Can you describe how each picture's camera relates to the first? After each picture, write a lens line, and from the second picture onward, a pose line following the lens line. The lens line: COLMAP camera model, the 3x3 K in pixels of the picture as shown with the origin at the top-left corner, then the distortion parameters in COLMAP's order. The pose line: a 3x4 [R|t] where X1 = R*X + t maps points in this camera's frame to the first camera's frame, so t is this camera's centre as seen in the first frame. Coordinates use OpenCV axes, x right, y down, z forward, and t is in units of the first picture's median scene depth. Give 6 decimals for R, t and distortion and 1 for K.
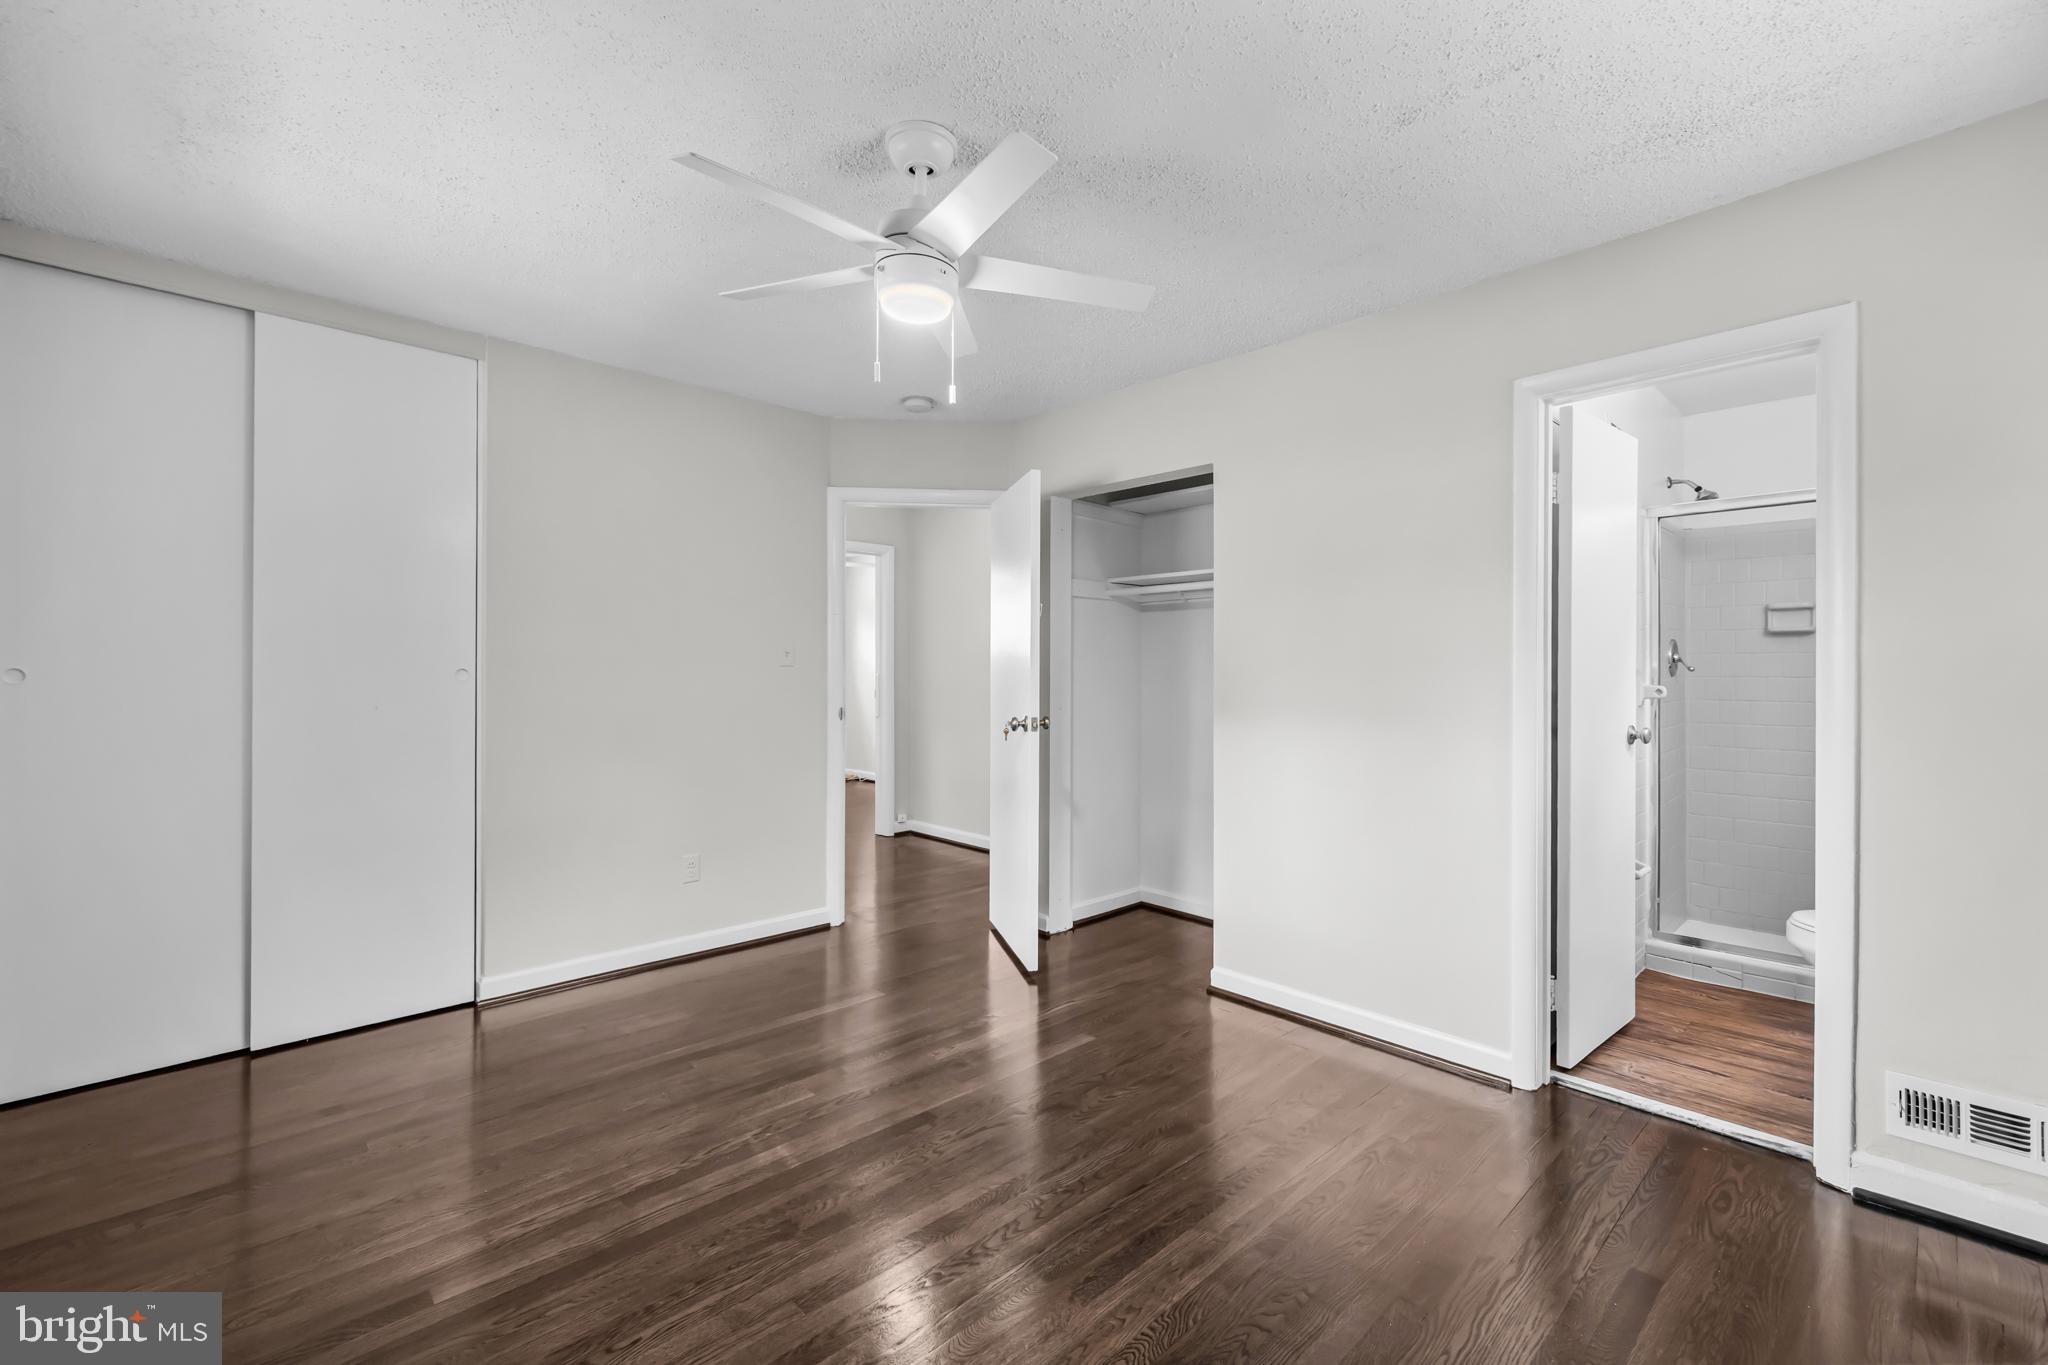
lens RADIAL K [[863.6, 0, 1024.0], [0, 863.6, 661.0], [0, 0, 1]] dist [0.000855, -0.000041]
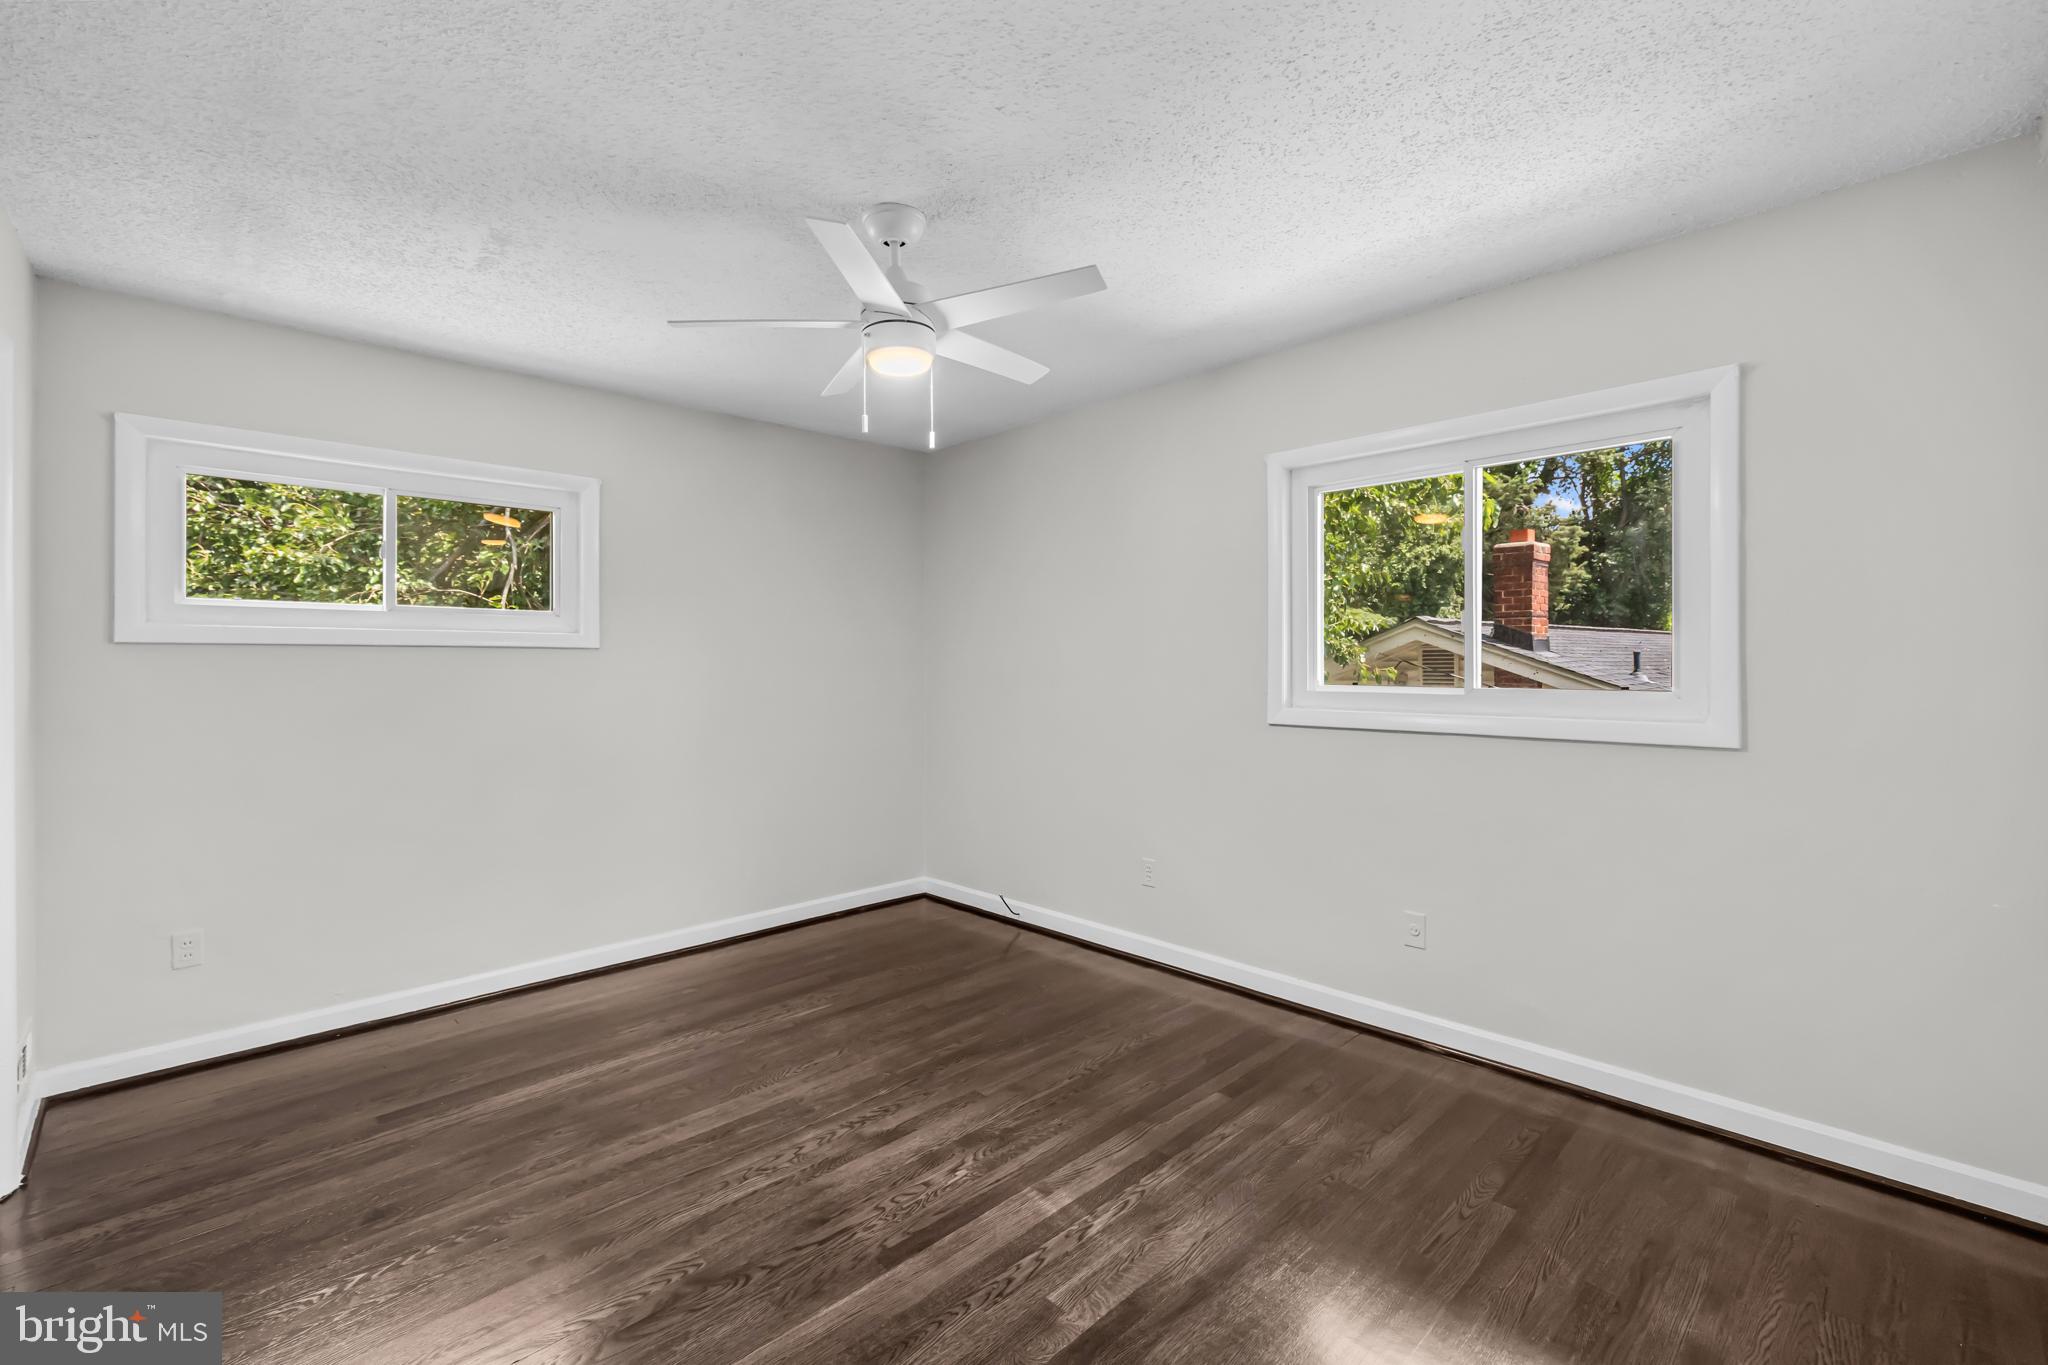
lens RADIAL K [[863.6, 0, 1024.0], [0, 863.6, 661.0], [0, 0, 1]] dist [0.000855, -0.000041]
pose [[-0.999931, 0.005843, -0.010185, -0.263504], [0.005917, 0.999956, -0.007271, -0.010845], [0.010142, -0.007331, -0.999922, 2.048979]]
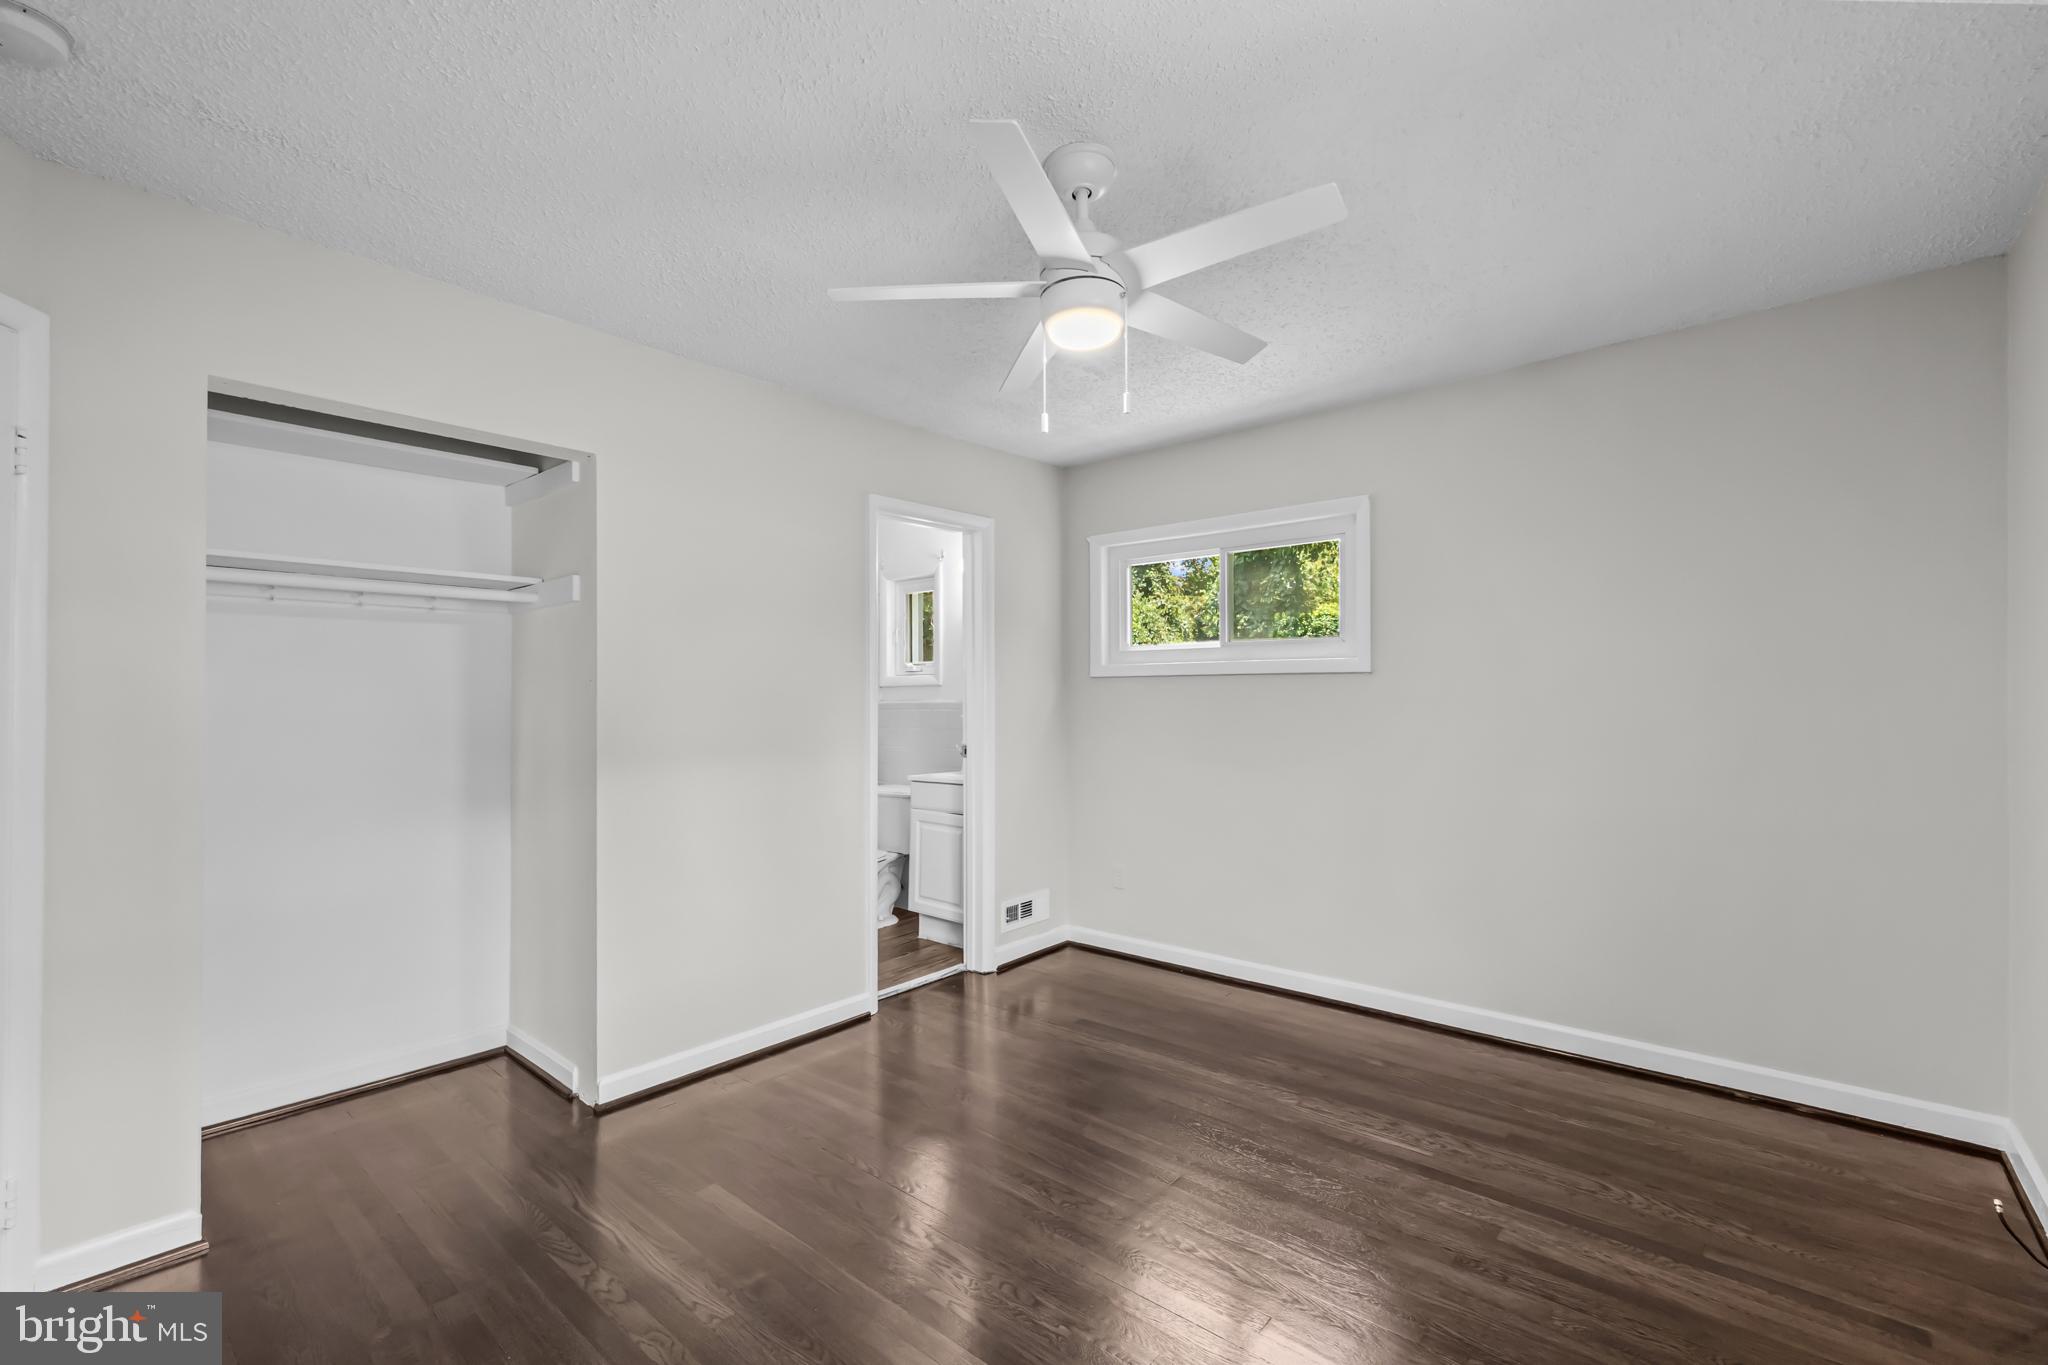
lens RADIAL K [[880.6, 0, 1015.6], [0, 880.6, 618.7], [0, 0, 1]] dist [0.002089, 0.000517]
pose [[-0.088787, 0.095979, 0.991416, -1.071810], [0.001240, 0.995356, -0.096250, 0.016958], [-0.996050, -0.007317, -0.088494, 1.123463]]
